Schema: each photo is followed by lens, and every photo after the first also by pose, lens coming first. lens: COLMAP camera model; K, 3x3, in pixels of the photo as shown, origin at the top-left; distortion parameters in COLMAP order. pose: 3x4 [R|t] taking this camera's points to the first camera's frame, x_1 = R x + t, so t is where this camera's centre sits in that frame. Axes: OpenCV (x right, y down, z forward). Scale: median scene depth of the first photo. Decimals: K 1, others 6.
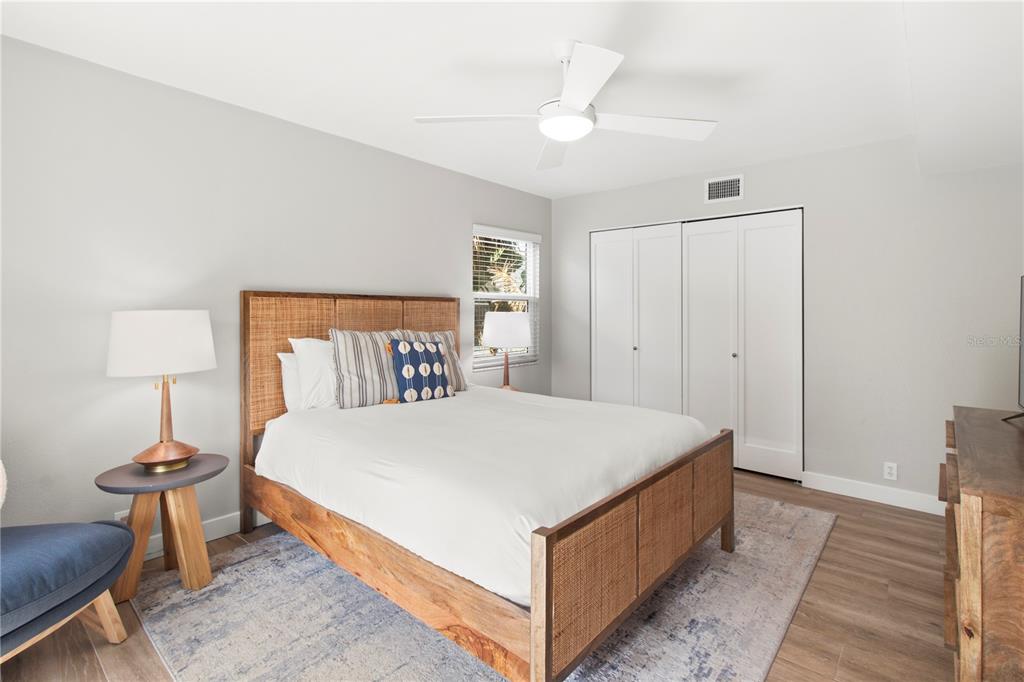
lens RADIAL K [[488.8, 0, 519.0], [0, 488.8, 300.1], [0, 0, 1]] dist [0.004172, 0.000571]
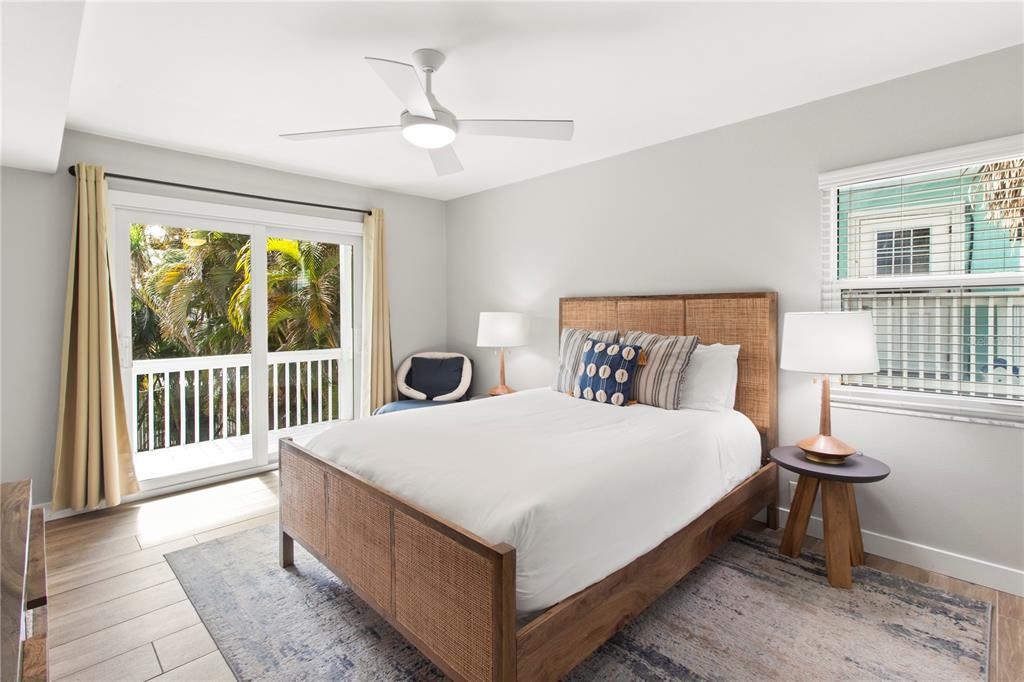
lens RADIAL K [[481.4, 0, 518.8], [0, 481.4, 319.5], [0, 0, 1]] dist [0.004138, 0.000165]
pose [[-0.077811, 0.010265, -0.996915, 0.722606], [0.025804, 0.999633, 0.008279, 0.024453], [0.996634, -0.025080, -0.078047, 0.842756]]
